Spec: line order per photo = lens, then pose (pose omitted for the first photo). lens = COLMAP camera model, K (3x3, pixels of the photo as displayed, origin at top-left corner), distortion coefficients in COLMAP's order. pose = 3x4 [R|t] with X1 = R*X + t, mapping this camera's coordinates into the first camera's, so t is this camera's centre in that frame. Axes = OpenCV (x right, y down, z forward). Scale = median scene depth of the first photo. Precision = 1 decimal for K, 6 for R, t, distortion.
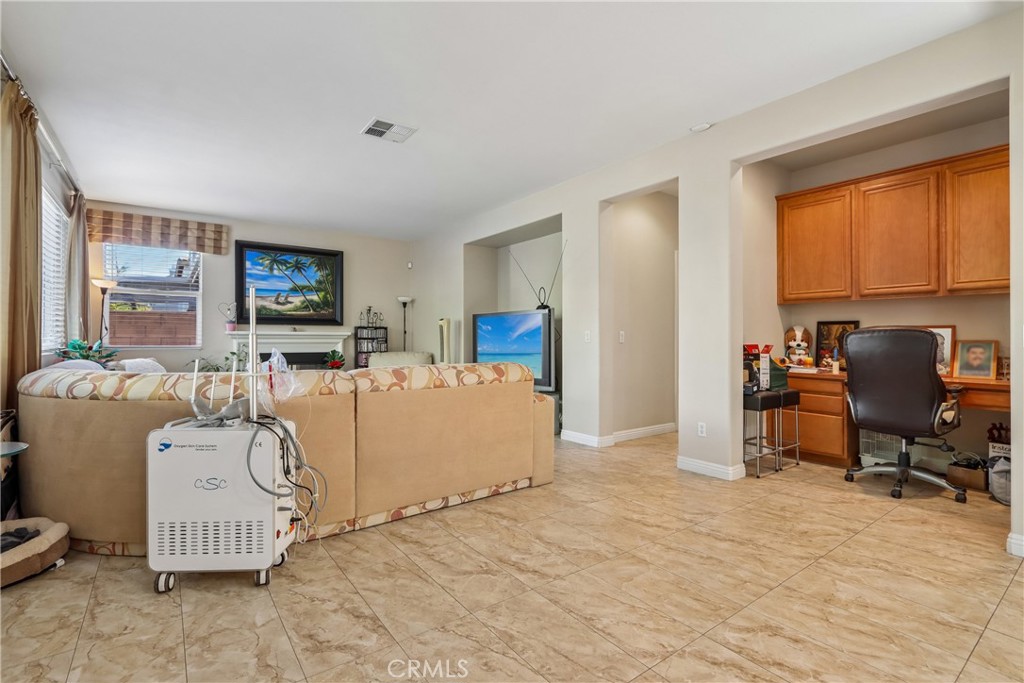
lens RADIAL K [[472.2, 0, 509.8], [0, 472.2, 337.0], [0, 0, 1]] dist [-0.001645, 0.000294]
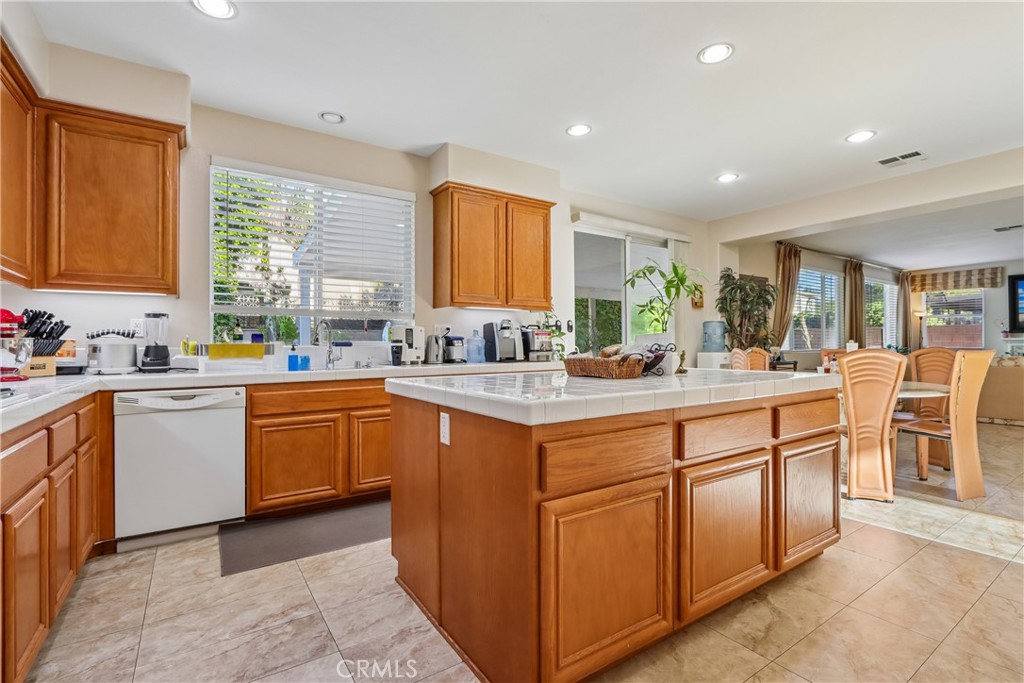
lens RADIAL K [[472.2, 0, 510.2], [0, 472.2, 343.0], [0, 0, 1]] dist [-0.001645, 0.000294]
pose [[-0.042947, -0.006594, -0.999056, 0.958833], [0.007141, 0.999951, -0.006907, 0.002096], [0.999052, -0.007431, -0.042897, -0.488539]]
